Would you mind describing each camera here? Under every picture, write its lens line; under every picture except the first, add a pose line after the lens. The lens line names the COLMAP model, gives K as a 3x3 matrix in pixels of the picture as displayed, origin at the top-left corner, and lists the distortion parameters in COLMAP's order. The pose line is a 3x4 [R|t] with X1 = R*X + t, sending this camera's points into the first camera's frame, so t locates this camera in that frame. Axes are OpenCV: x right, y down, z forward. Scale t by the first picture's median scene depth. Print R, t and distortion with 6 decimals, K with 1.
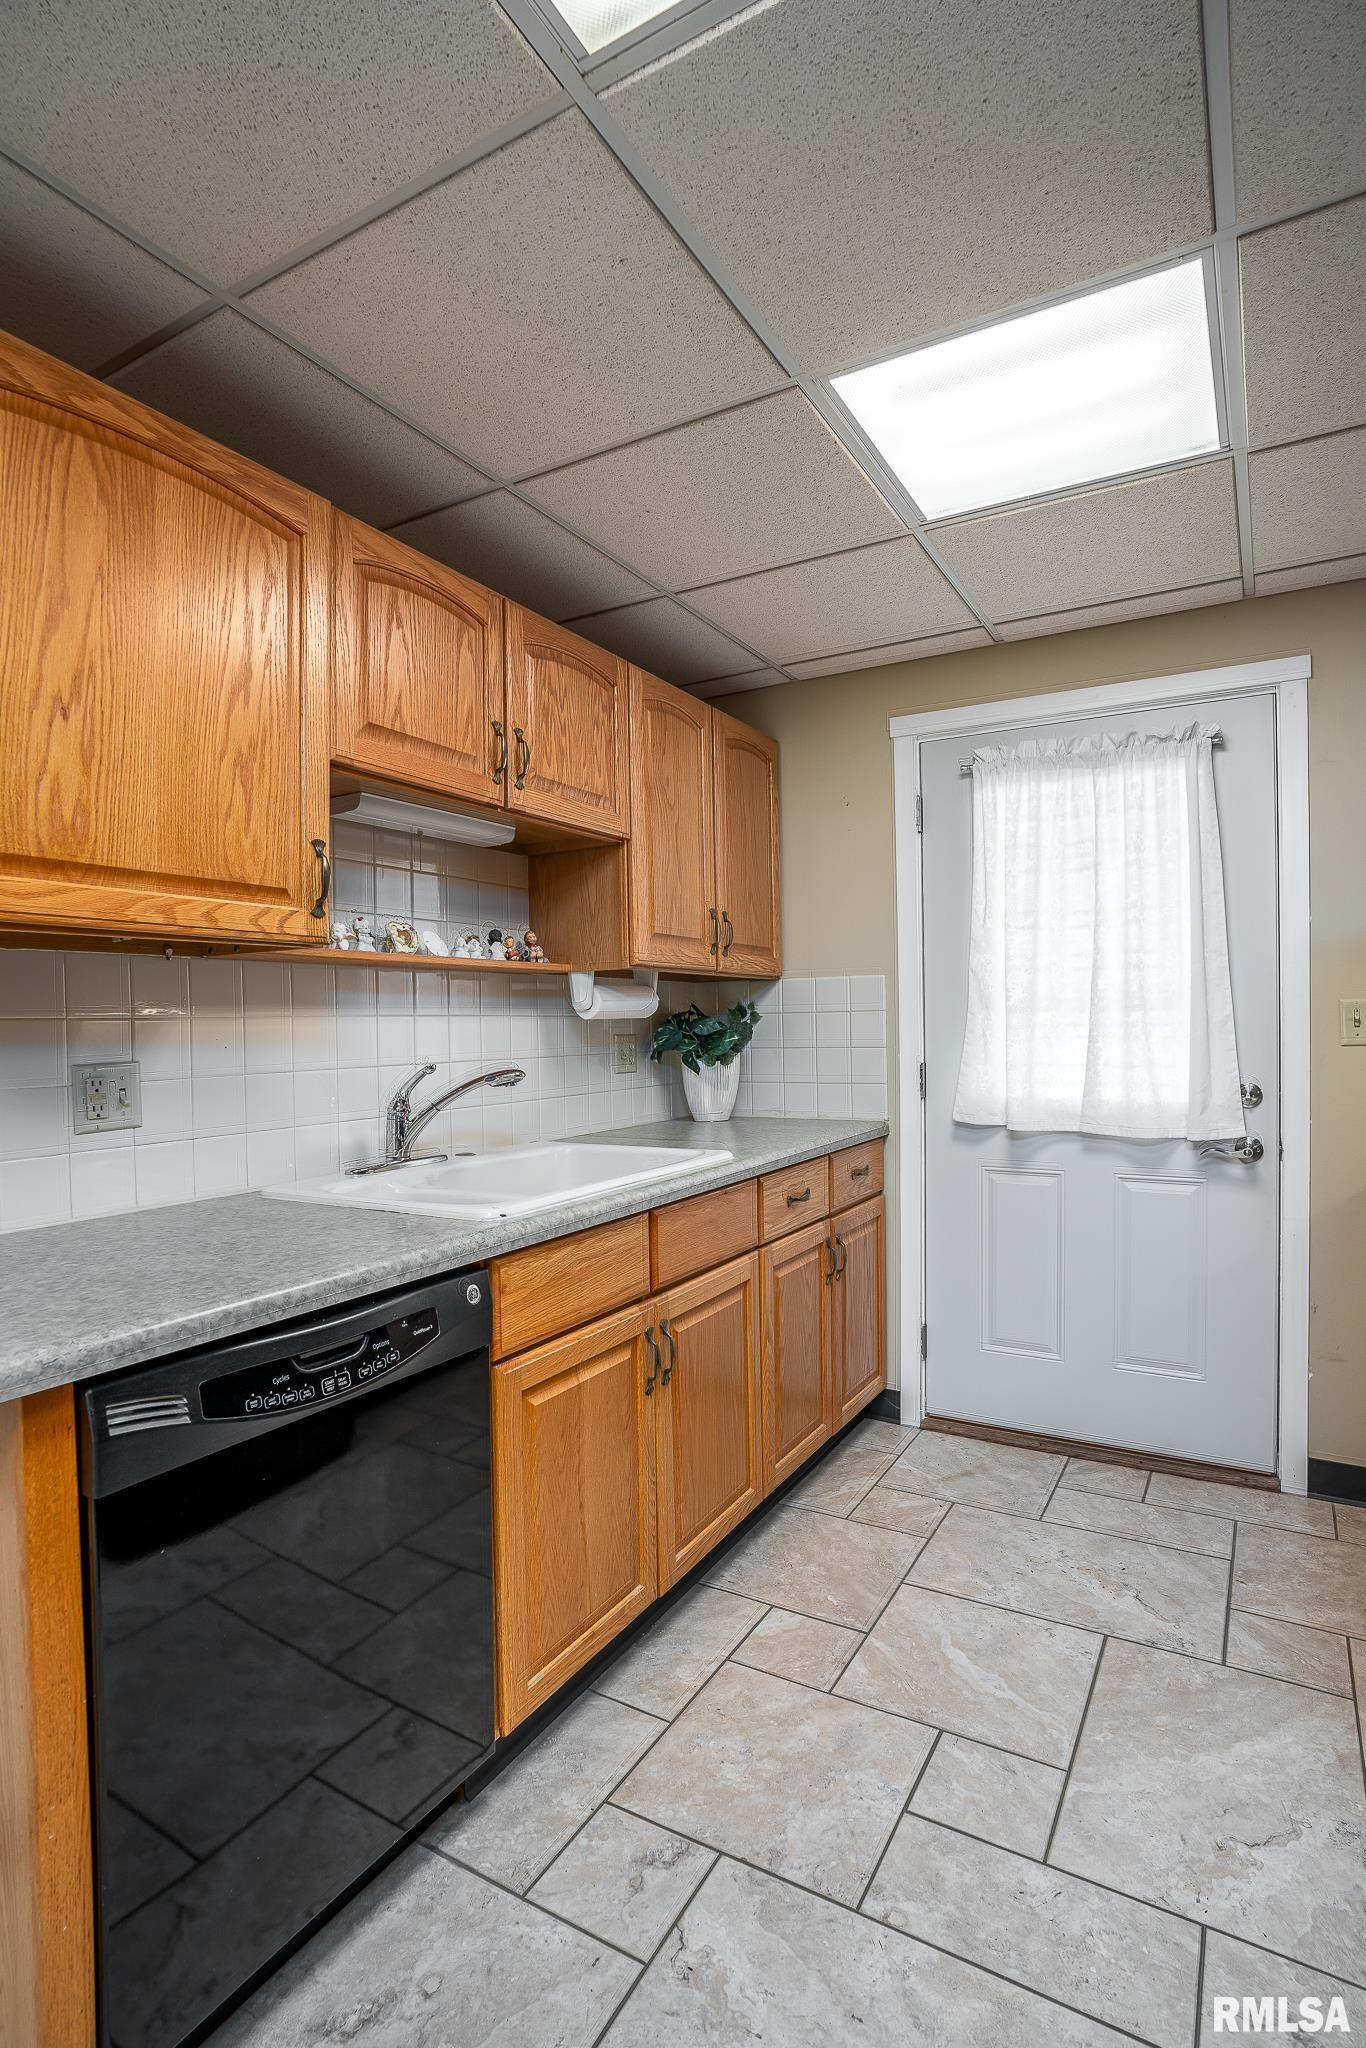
lens RADIAL K [[1003.8, 0, 668.0], [0, 1003.8, 1029.6], [0, 0, 1]] dist [-0.023443, -0.000156]
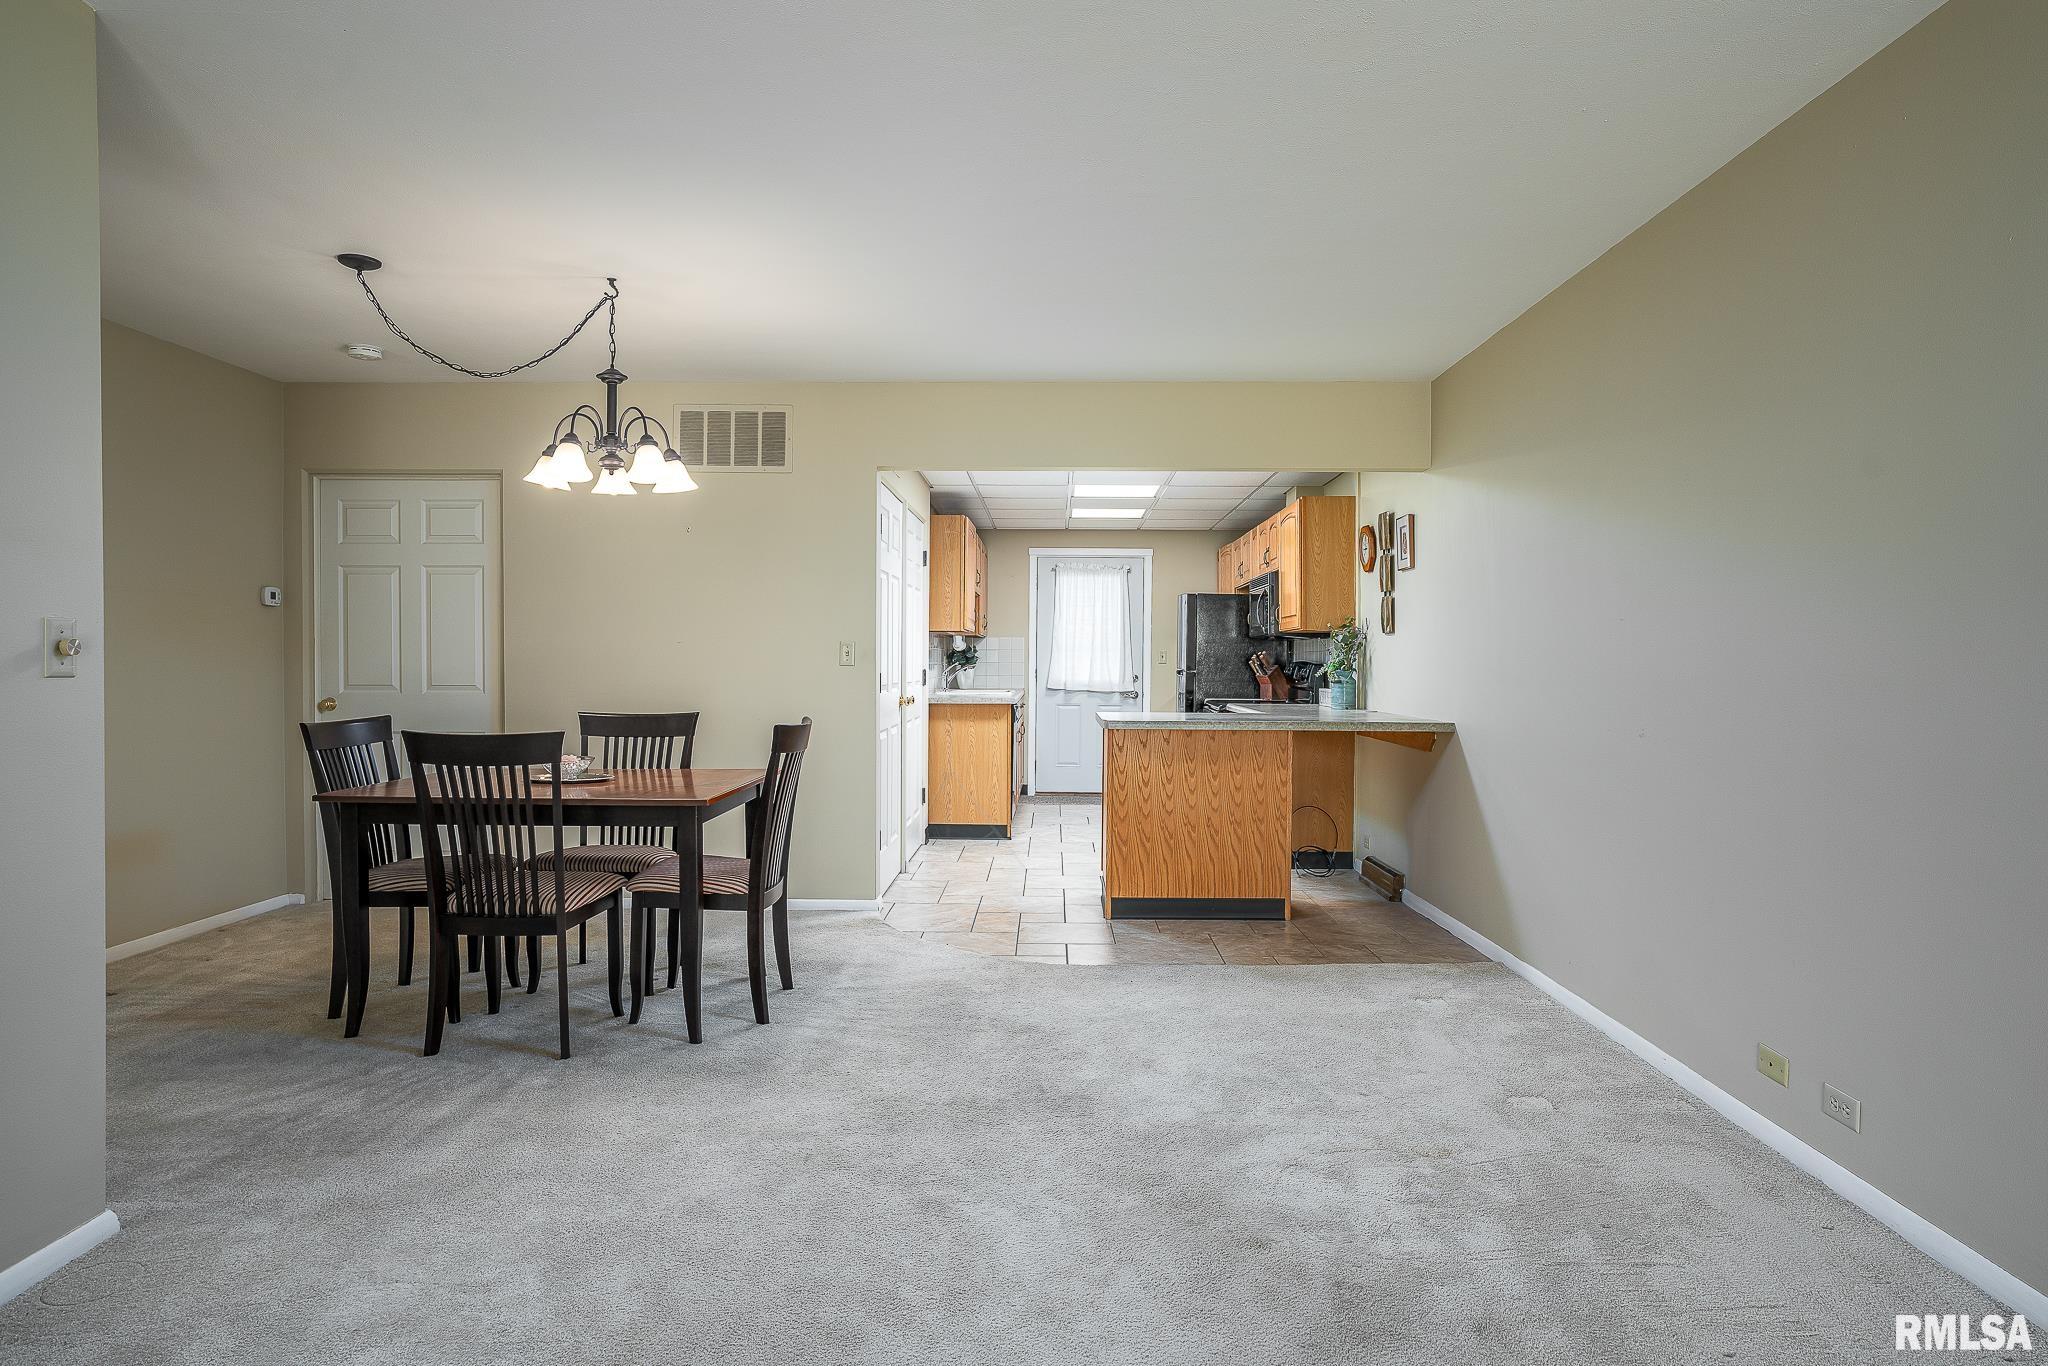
lens RADIAL K [[1198.3, 0, 1033.9], [0, 1198.3, 675.4], [0, 0, 1]] dist [0.001362, -0.000214]
pose [[0.859405, 0.011887, 0.511157, -1.650096], [-0.015708, 0.999872, 0.003157, 0.046960], [-0.511054, -0.010743, 0.859481, -2.135822]]
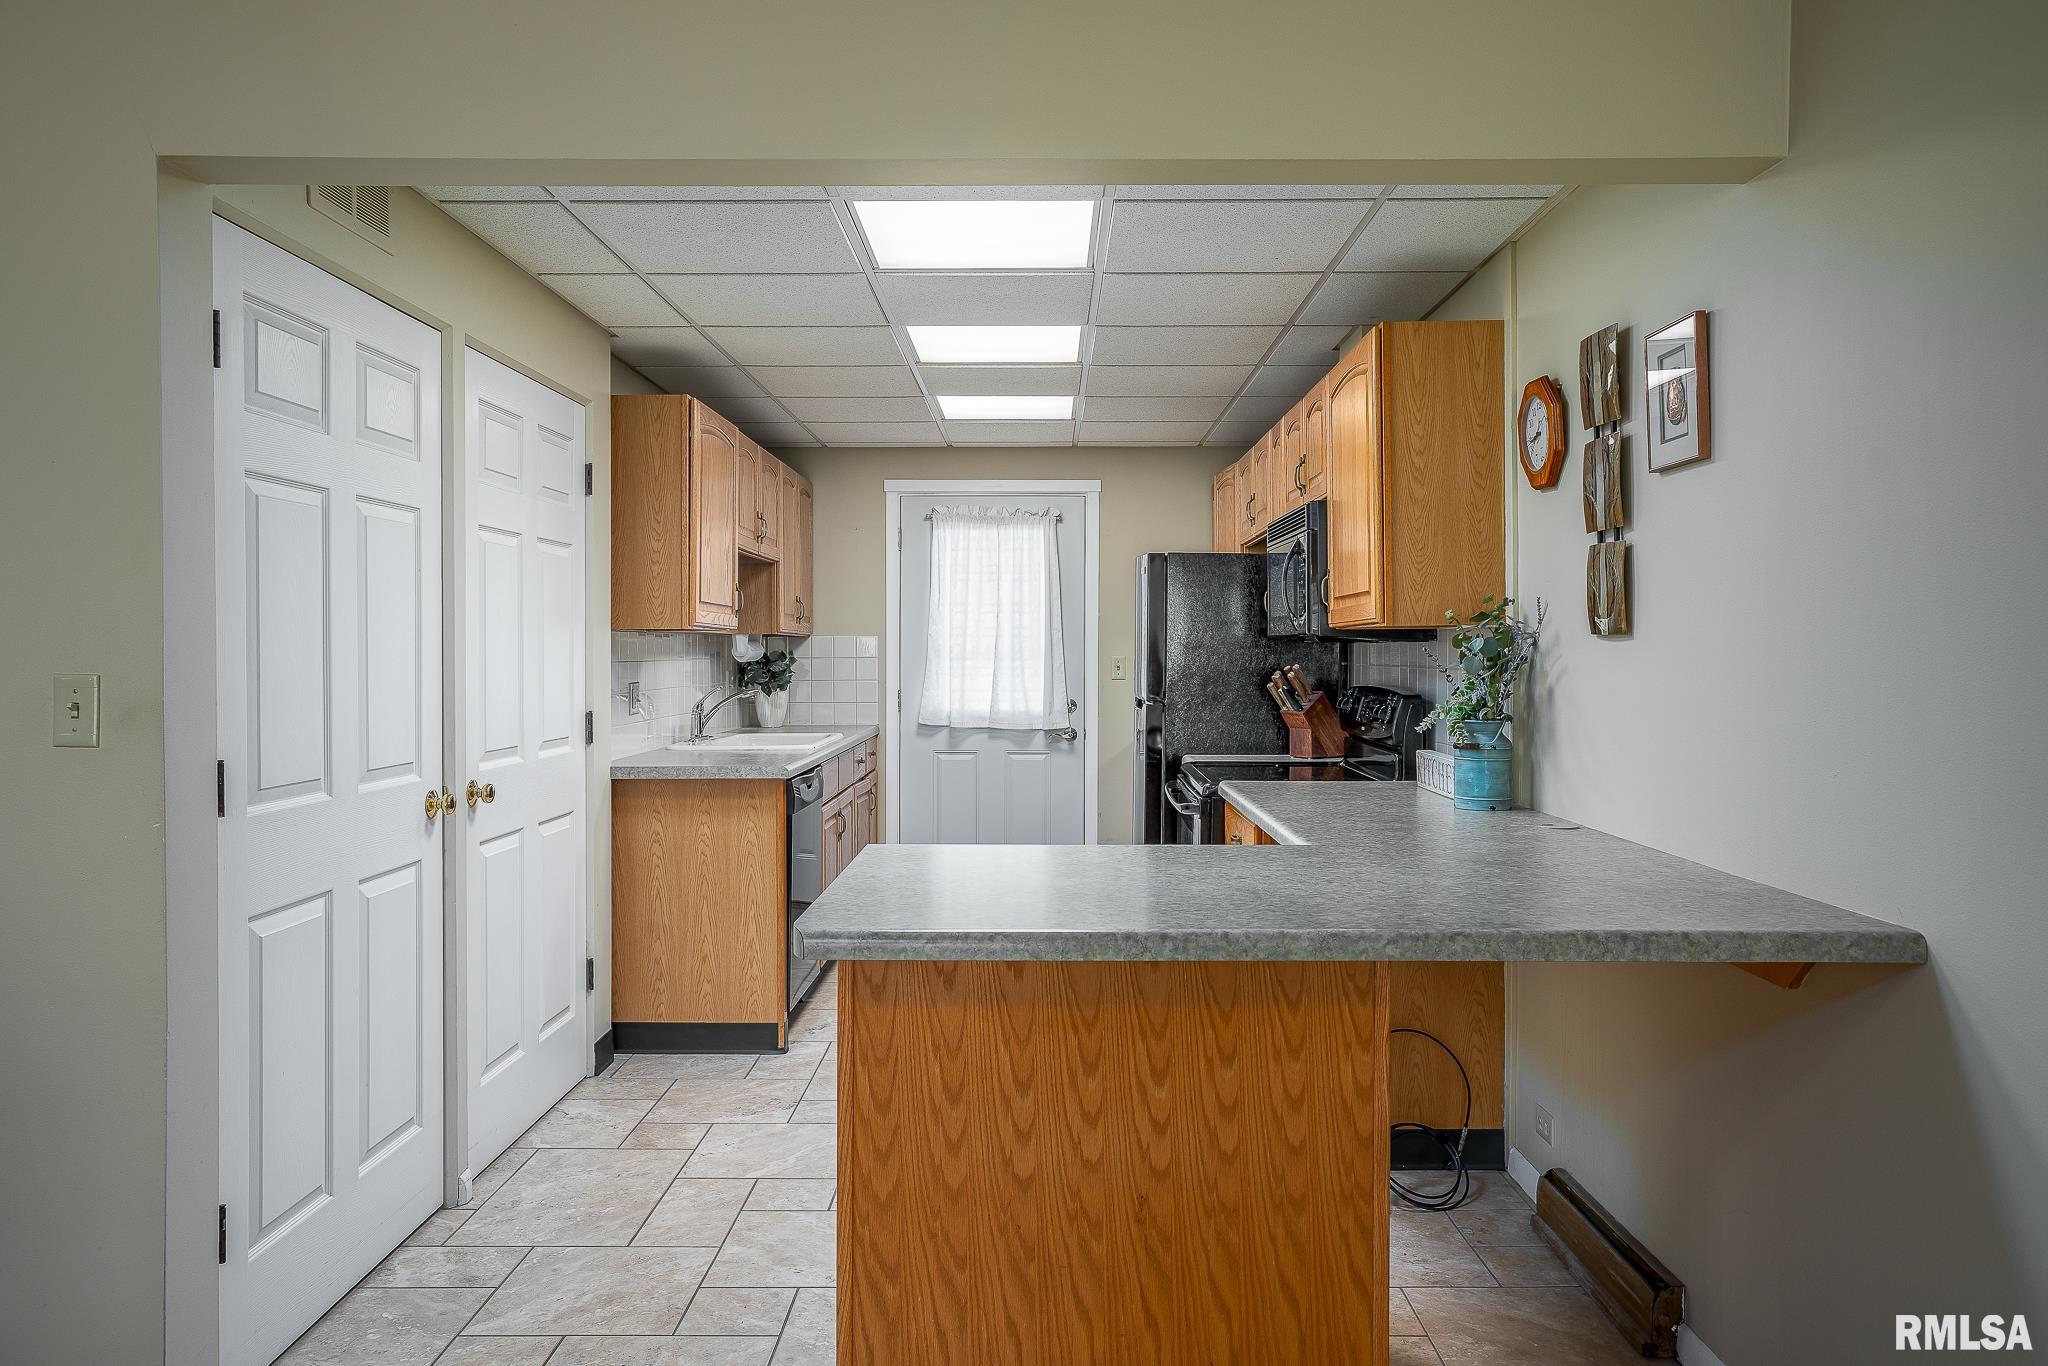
lens RADIAL K [[1510.7, 0, 1015.2], [0, 1510.7, 674.4], [0, 0, 1]] dist [0.002874, 0.002718]
pose [[0.855015, 0.006368, 0.518564, -0.954264], [-0.009434, 0.999950, 0.003274, -0.002036], [-0.518517, -0.007692, 0.855033, -1.342755]]
